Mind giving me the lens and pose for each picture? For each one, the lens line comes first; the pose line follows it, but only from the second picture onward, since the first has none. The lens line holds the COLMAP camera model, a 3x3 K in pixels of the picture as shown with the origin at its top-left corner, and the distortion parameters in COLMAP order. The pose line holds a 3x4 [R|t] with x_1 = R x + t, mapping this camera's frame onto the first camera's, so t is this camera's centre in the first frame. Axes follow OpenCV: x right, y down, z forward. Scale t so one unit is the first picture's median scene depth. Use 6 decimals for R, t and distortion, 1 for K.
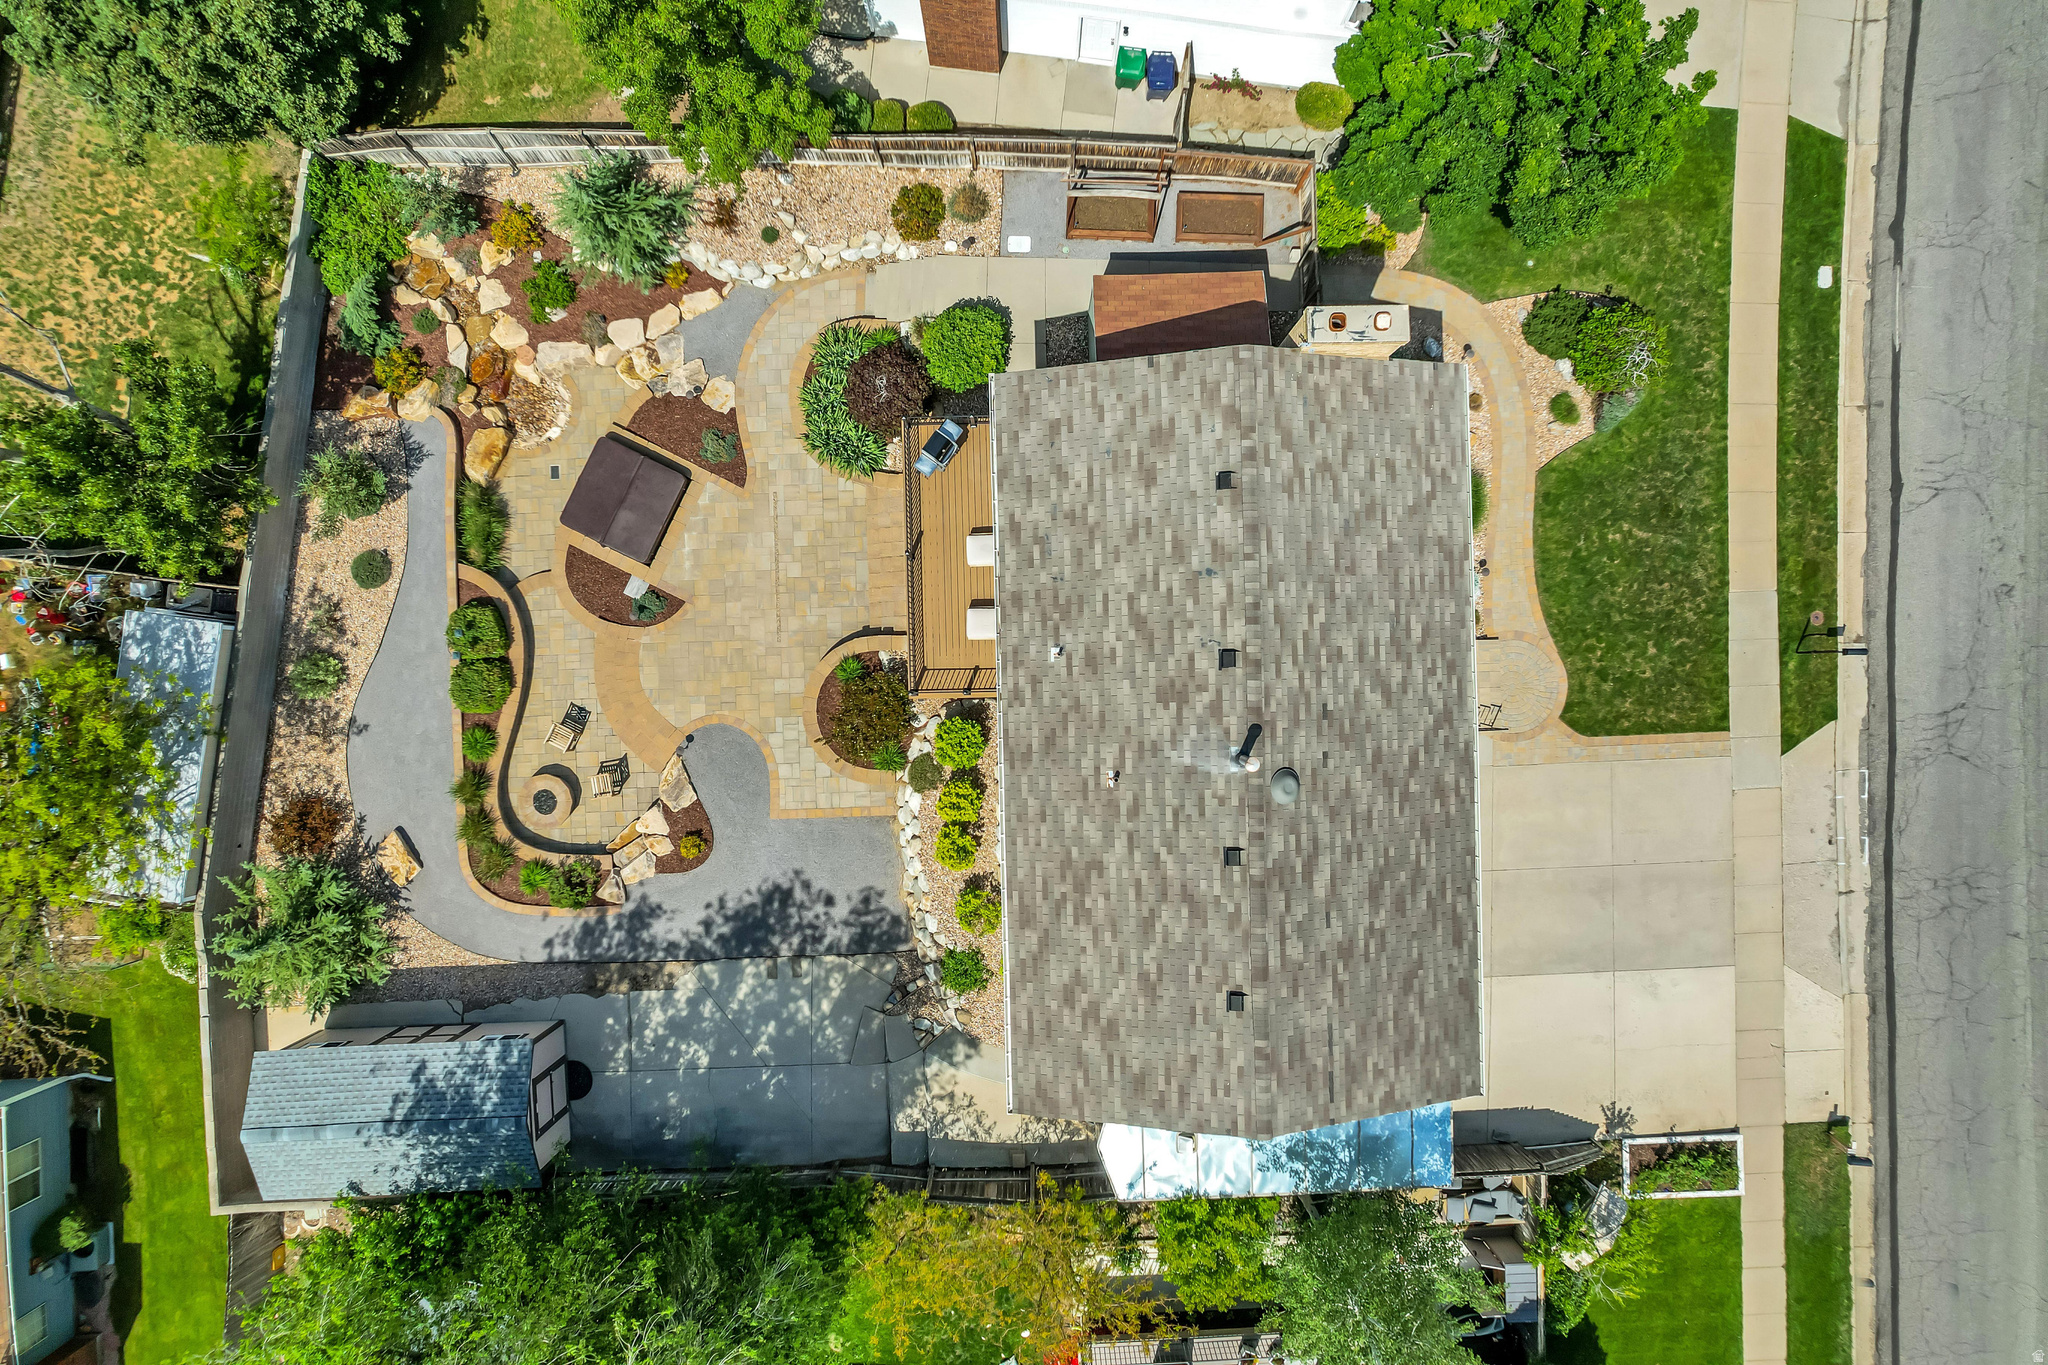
lens RADIAL K [[1309.4, 0, 1031.9], [0, 1309.4, 681.1], [0, 0, 1]] dist [-0.070851, 0.065202]
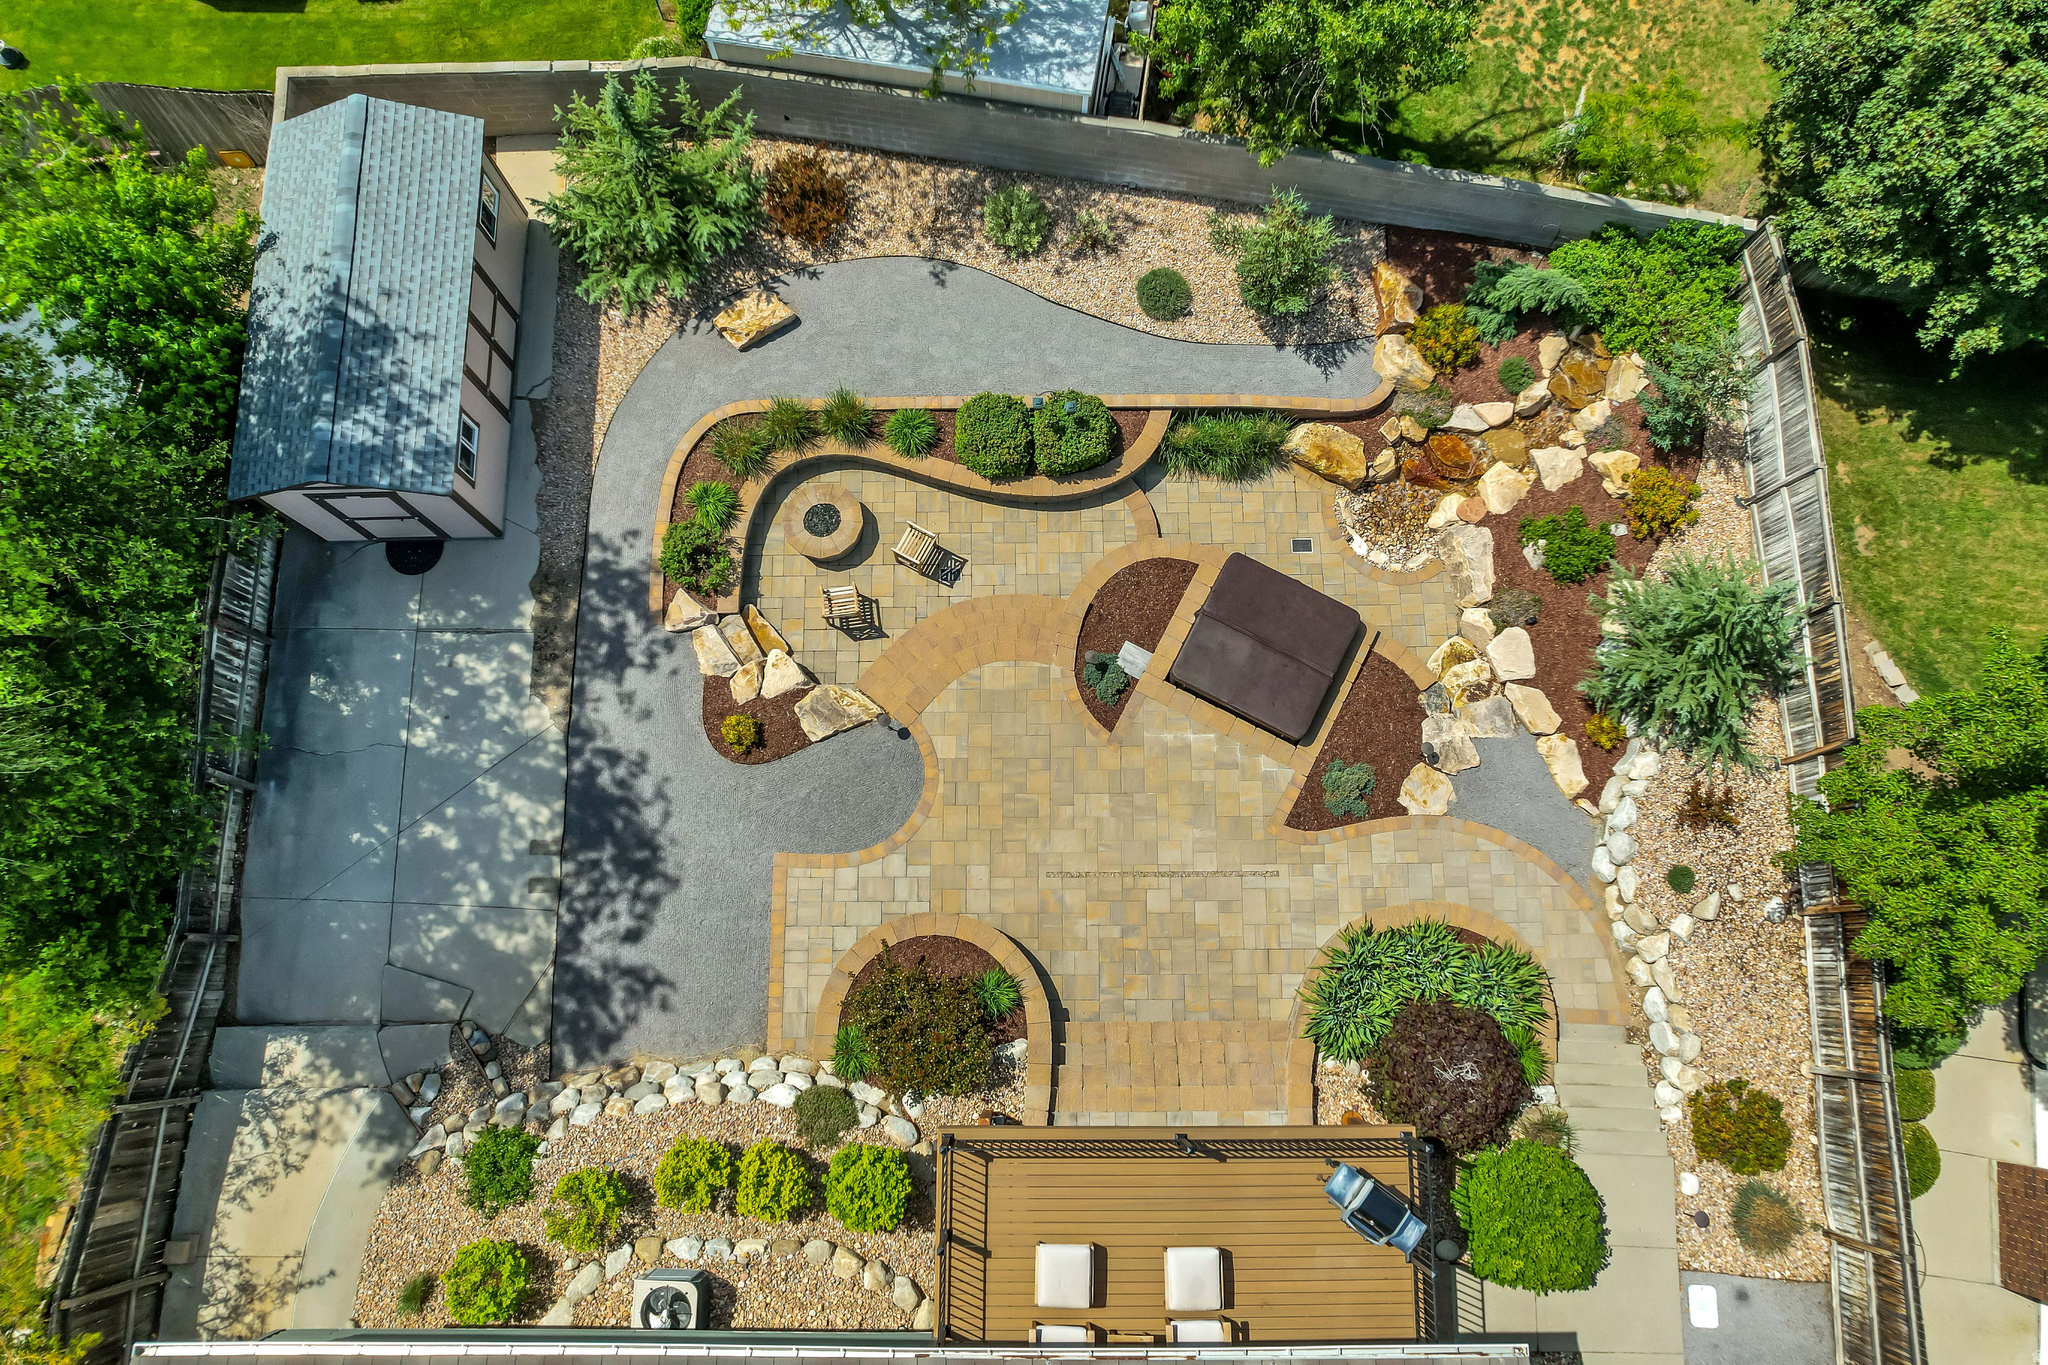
lens RADIAL K [[1309.4, 0, 1031.2], [0, 1309.4, 677.8], [0, 0, 1]] dist [-0.070851, 0.065202]
pose [[-0.027719, 0.974489, -0.222716, -0.147202], [-0.999613, -0.027550, 0.003866, -0.022418], [-0.002368, 0.222737, 0.974876, 0.354939]]
